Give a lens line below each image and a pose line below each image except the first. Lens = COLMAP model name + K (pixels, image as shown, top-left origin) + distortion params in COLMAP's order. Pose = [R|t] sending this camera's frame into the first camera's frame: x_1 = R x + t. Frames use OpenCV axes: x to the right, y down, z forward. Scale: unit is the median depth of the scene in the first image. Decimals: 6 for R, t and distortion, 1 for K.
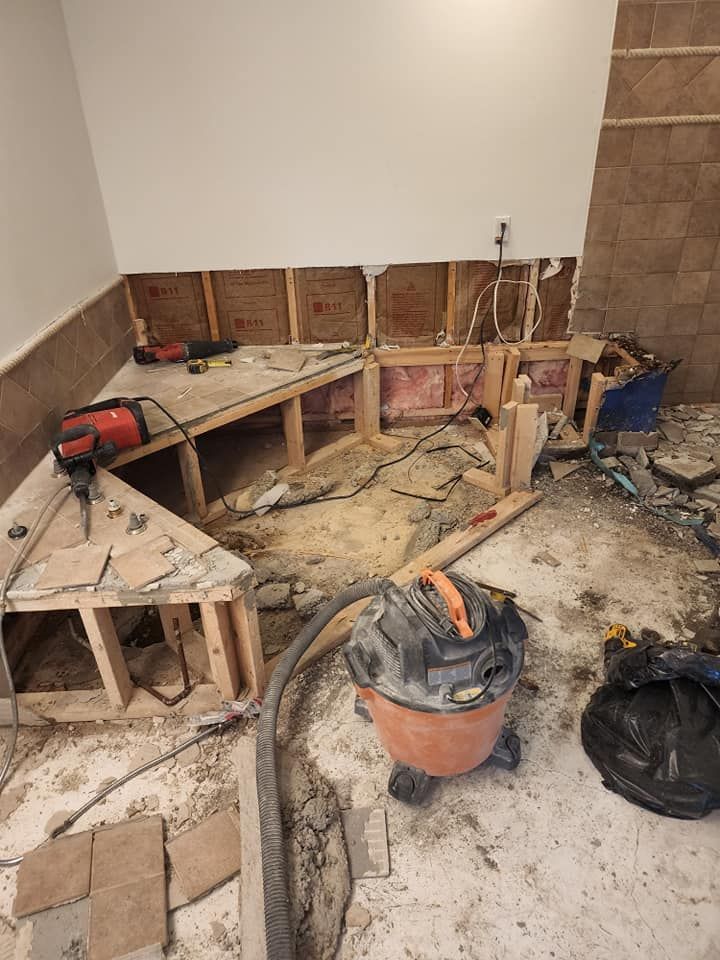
lens RADIAL K [[651.0, 0, 354.1], [0, 651.0, 480.9], [0, 0, 1]] dist [0.059095, -0.019559]
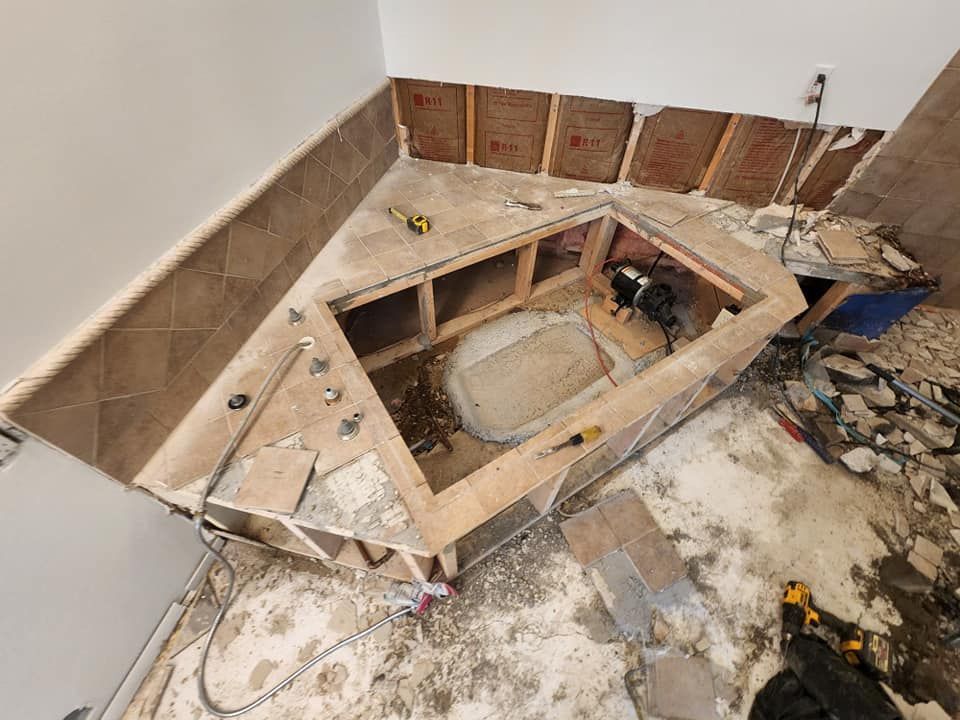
lens RADIAL K [[396.1, 0, 481.0], [0, 396.1, 357.8], [0, 0, 1]] dist [-0.000666, 0.000944]
pose [[0.971540, 0.216619, -0.095850, -0.067558], [-0.169465, 0.918331, 0.357701, -0.159515], [0.165506, -0.331277, 0.928904, 0.321868]]
